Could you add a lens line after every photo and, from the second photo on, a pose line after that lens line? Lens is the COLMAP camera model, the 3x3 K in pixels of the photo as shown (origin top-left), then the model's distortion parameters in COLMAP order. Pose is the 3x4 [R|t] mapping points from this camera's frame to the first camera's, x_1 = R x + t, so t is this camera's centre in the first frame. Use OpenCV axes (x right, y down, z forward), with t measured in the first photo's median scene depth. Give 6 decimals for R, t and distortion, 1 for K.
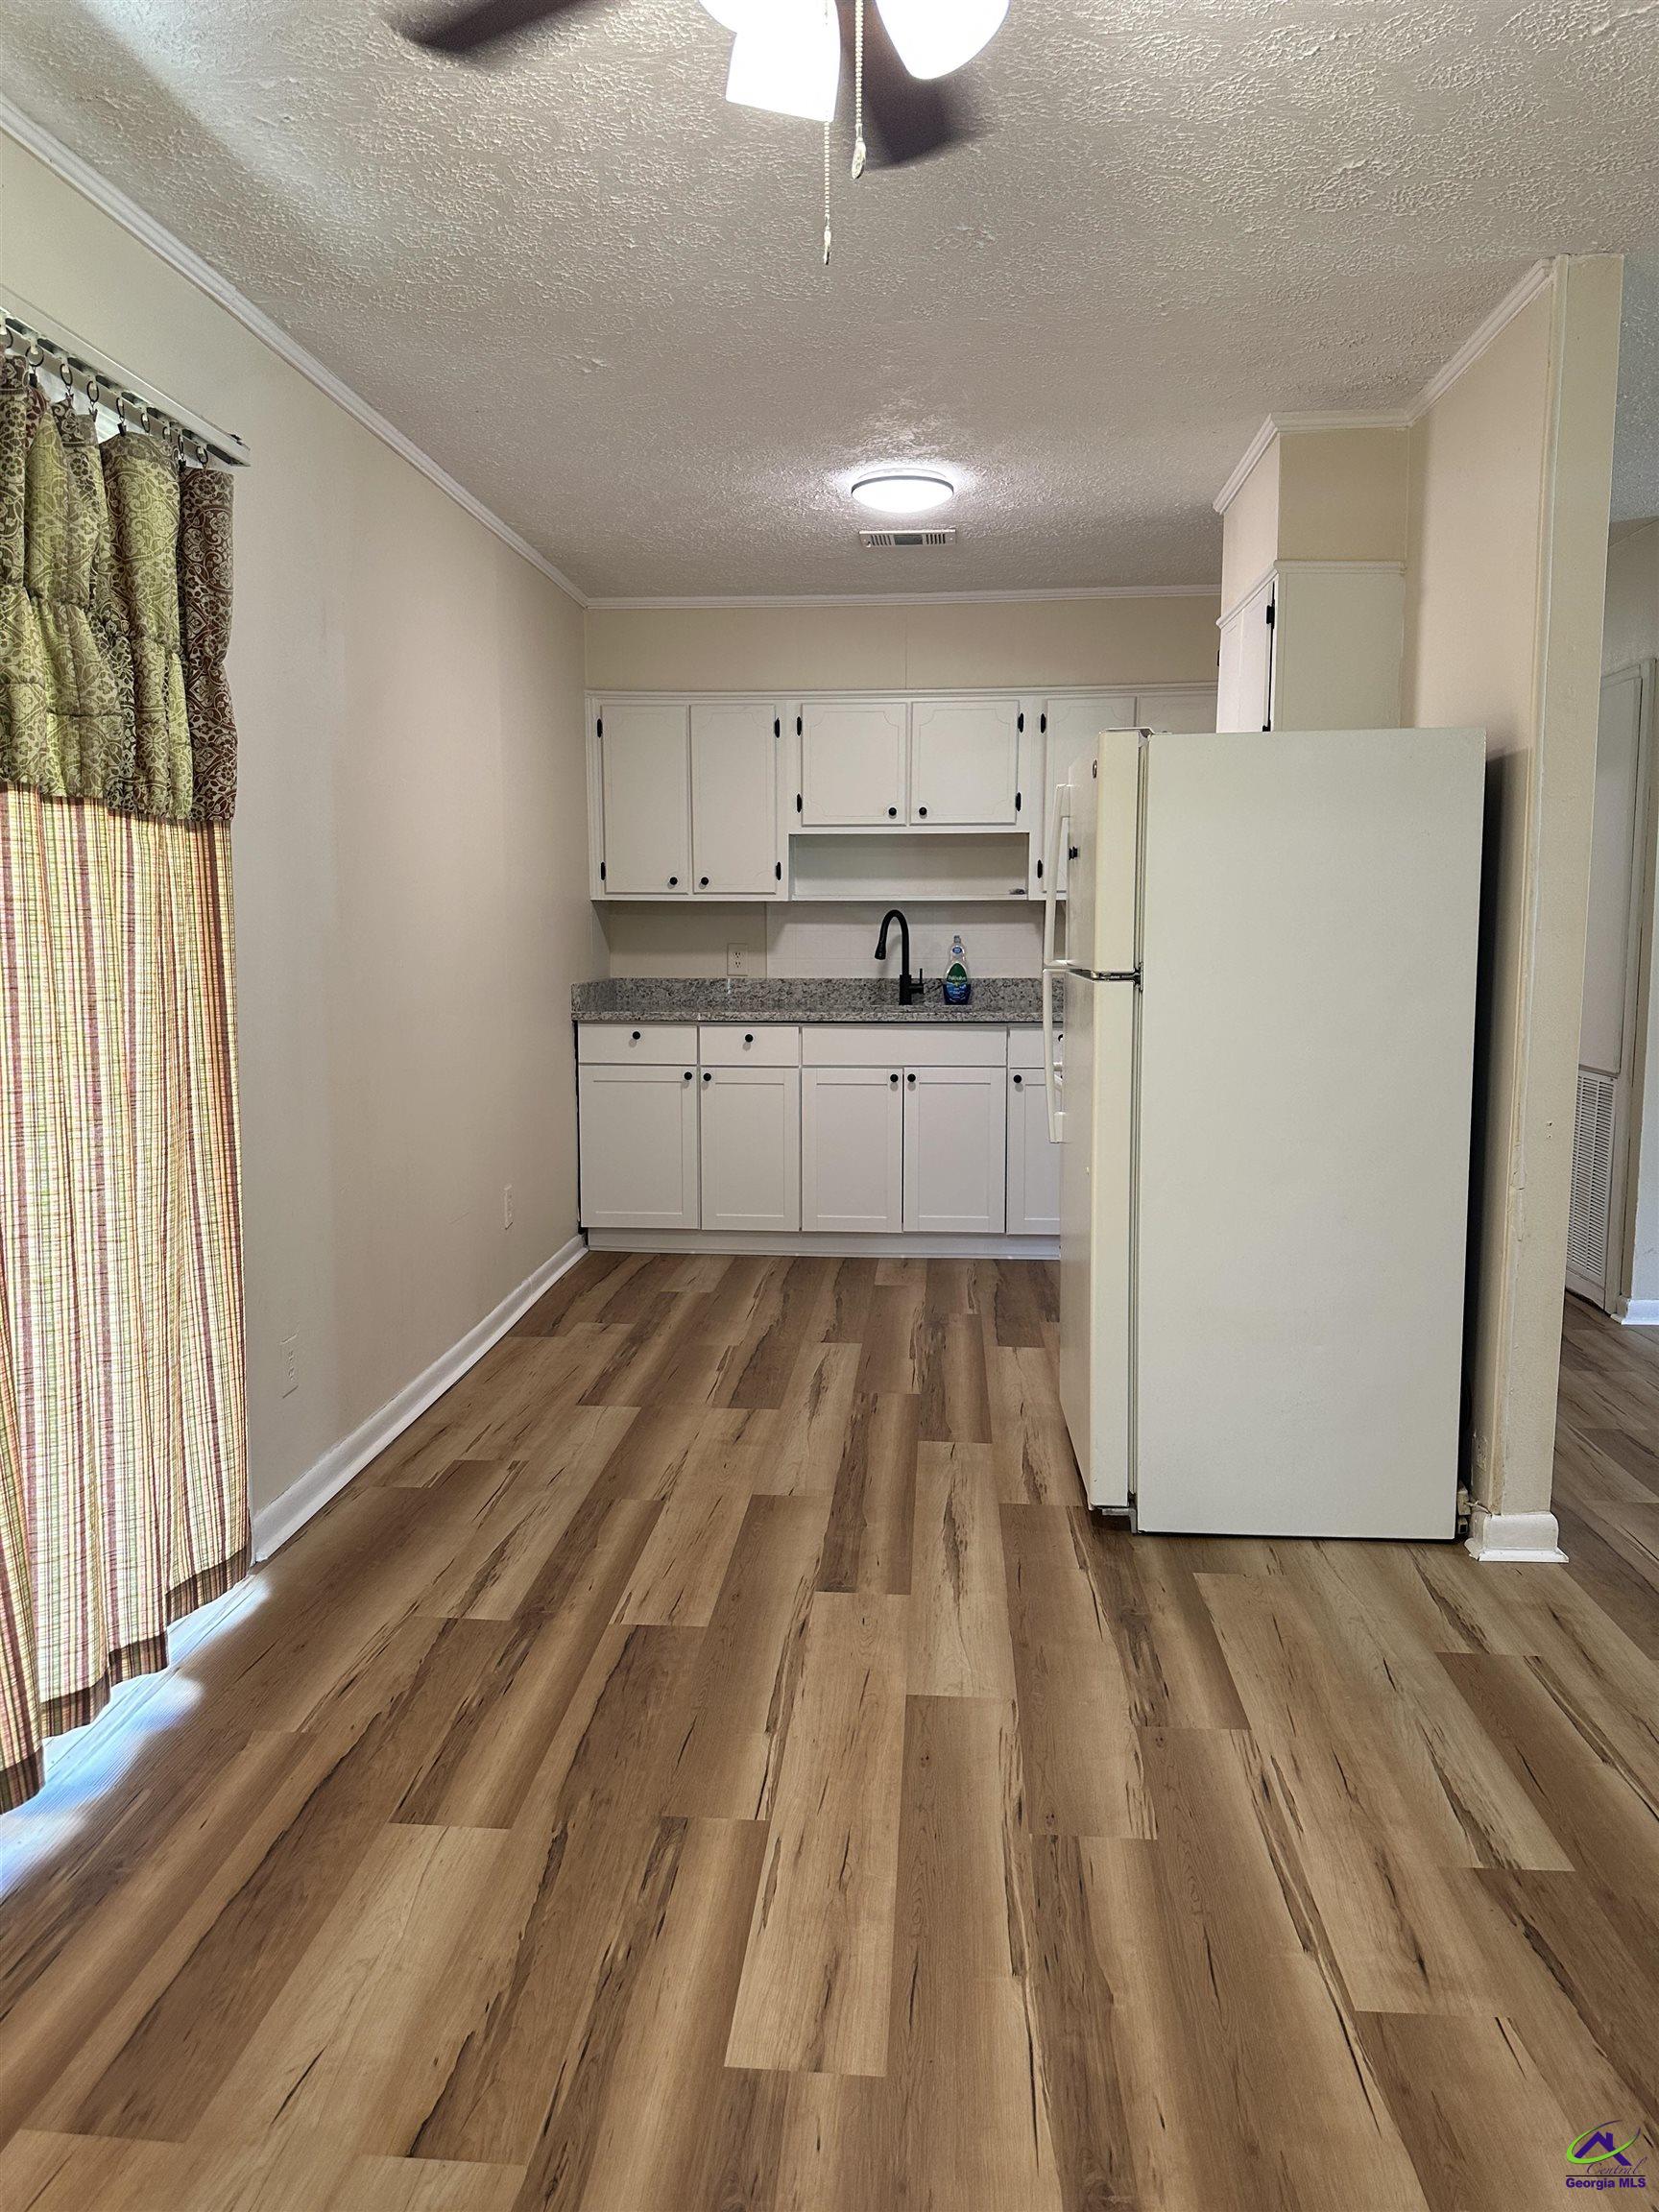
lens RADIAL K [[1592.4, 0, 816.8], [0, 1592.4, 1112.3], [0, 0, 1]] dist [0.099416, -0.000619]
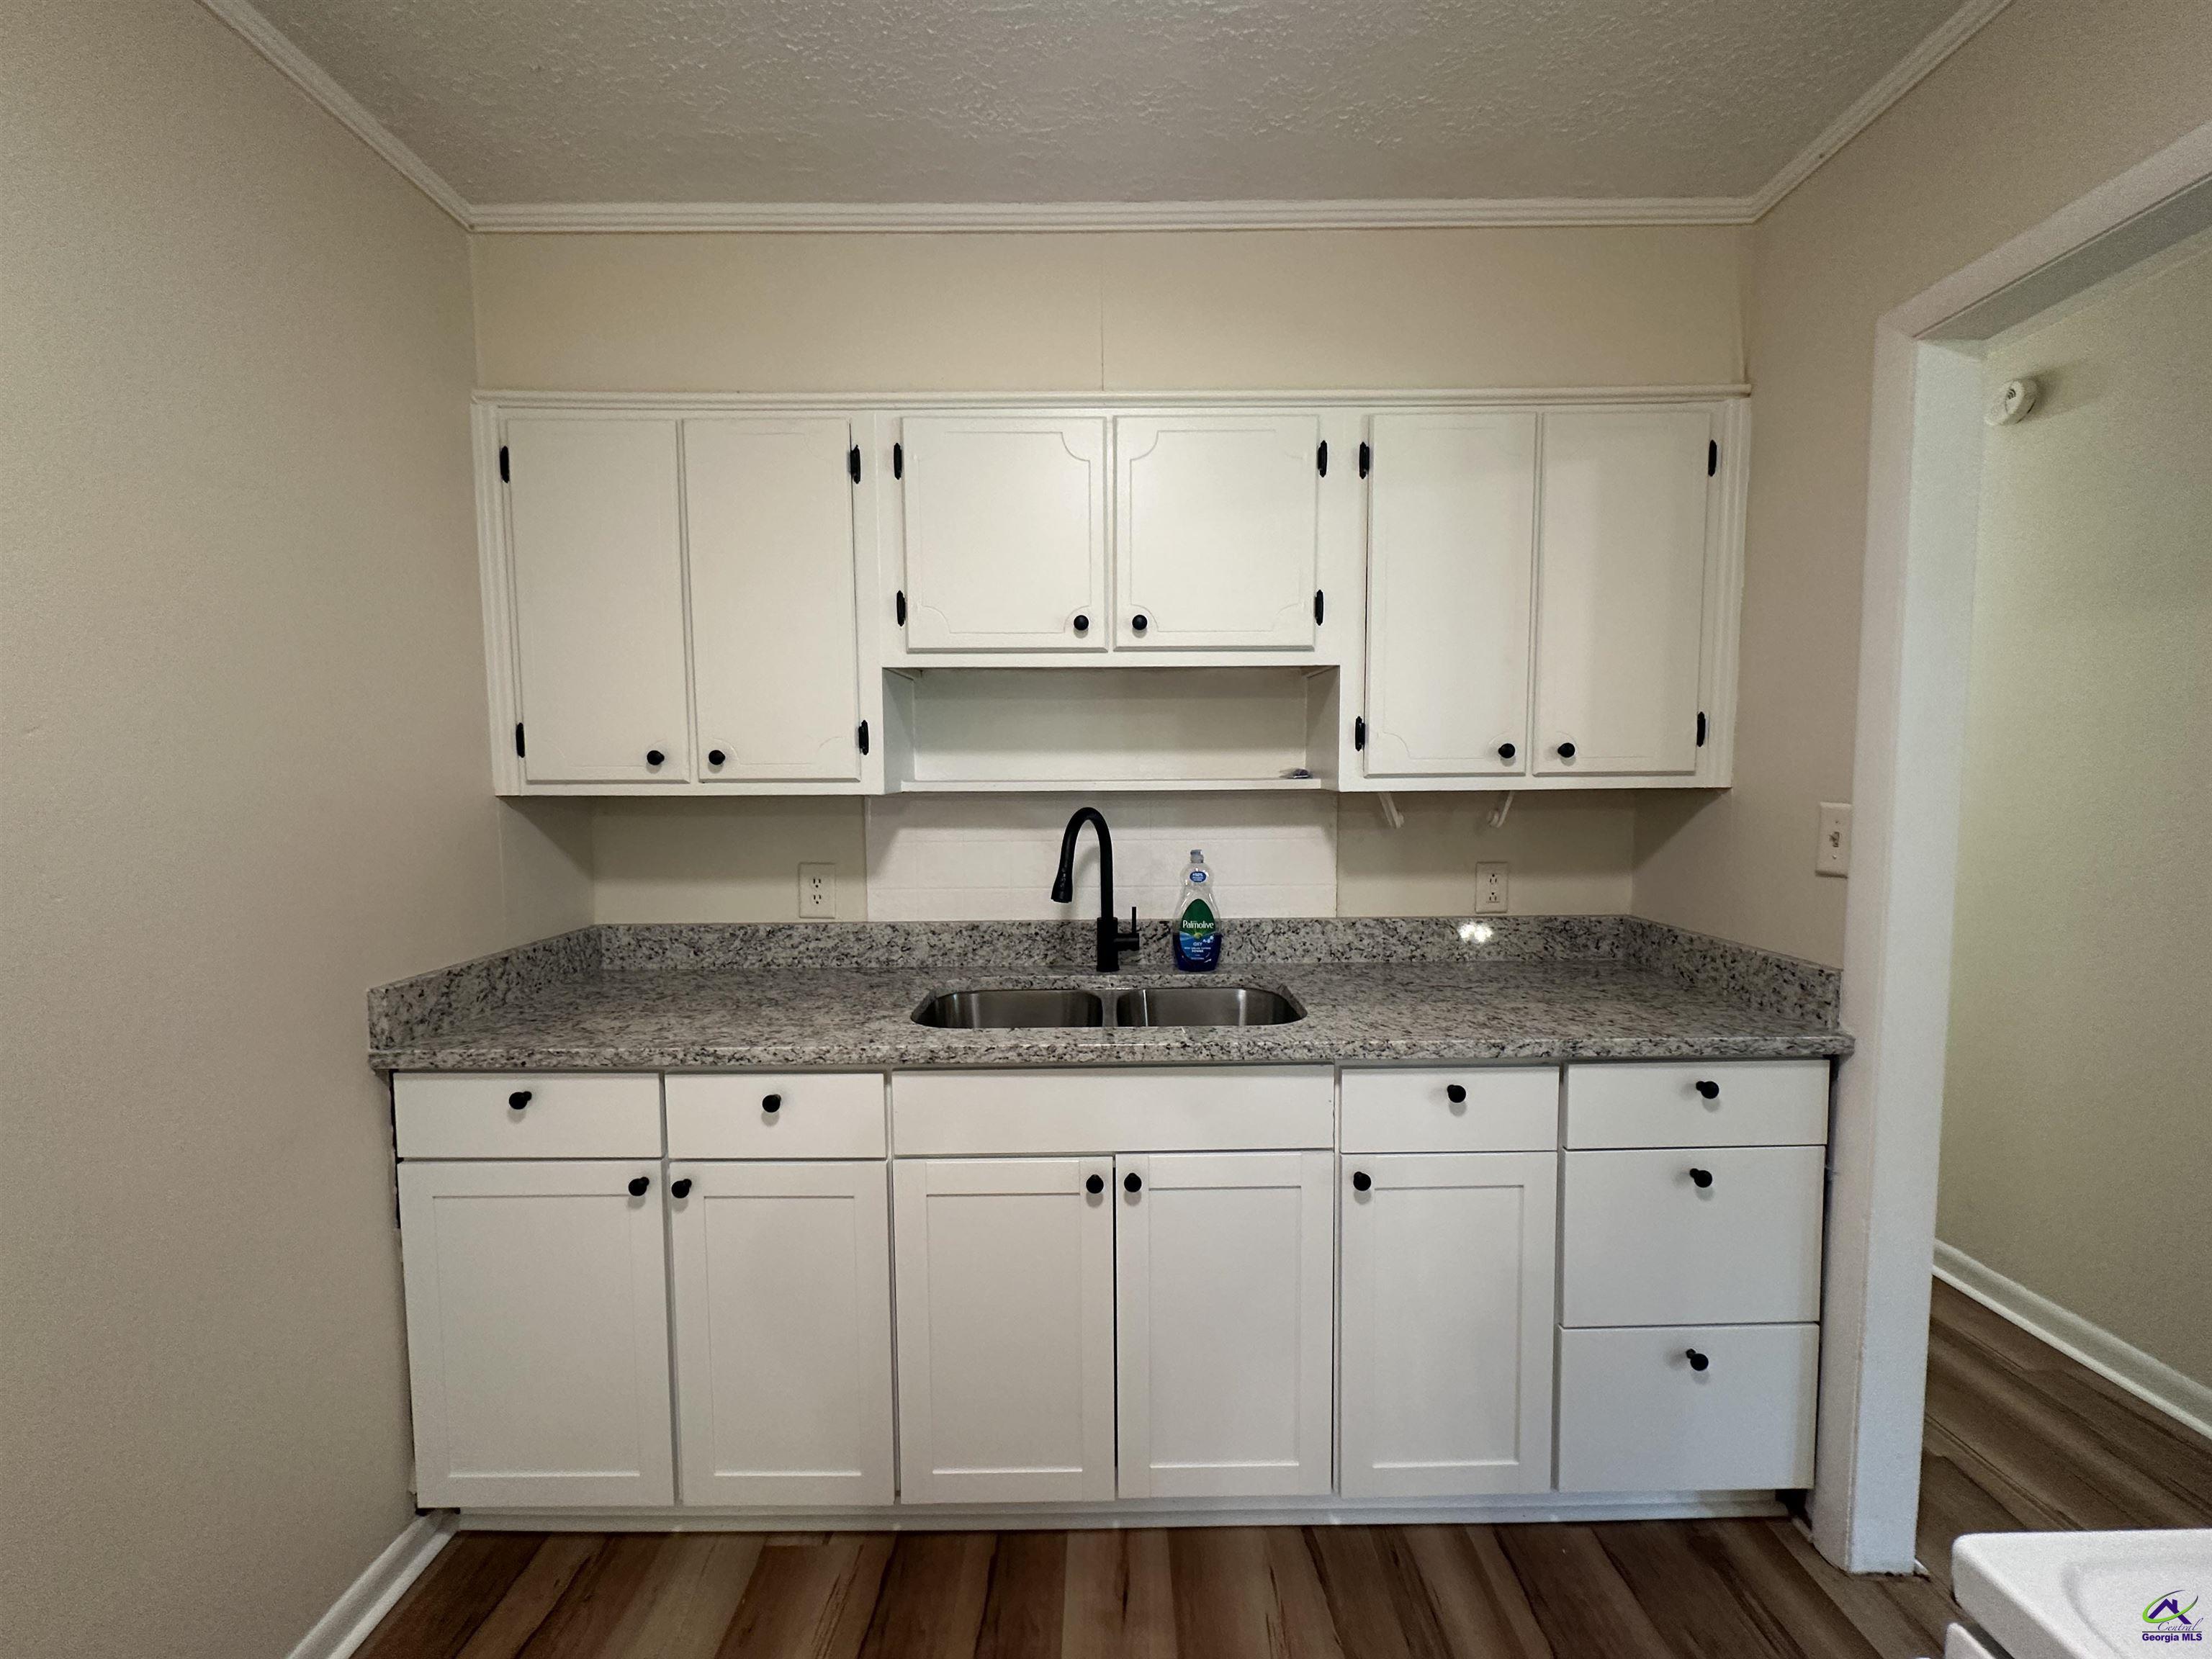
lens RADIAL K [[883.0, 0, 1114.9], [0, 883.0, 832.4], [0, 0, 1]] dist [0.002409, 0.000305]
pose [[0.995741, -0.011865, 0.091431, 0.031075], [0.016765, 0.998453, -0.053014, -0.104387], [-0.090660, 0.054321, 0.994399, 0.713054]]
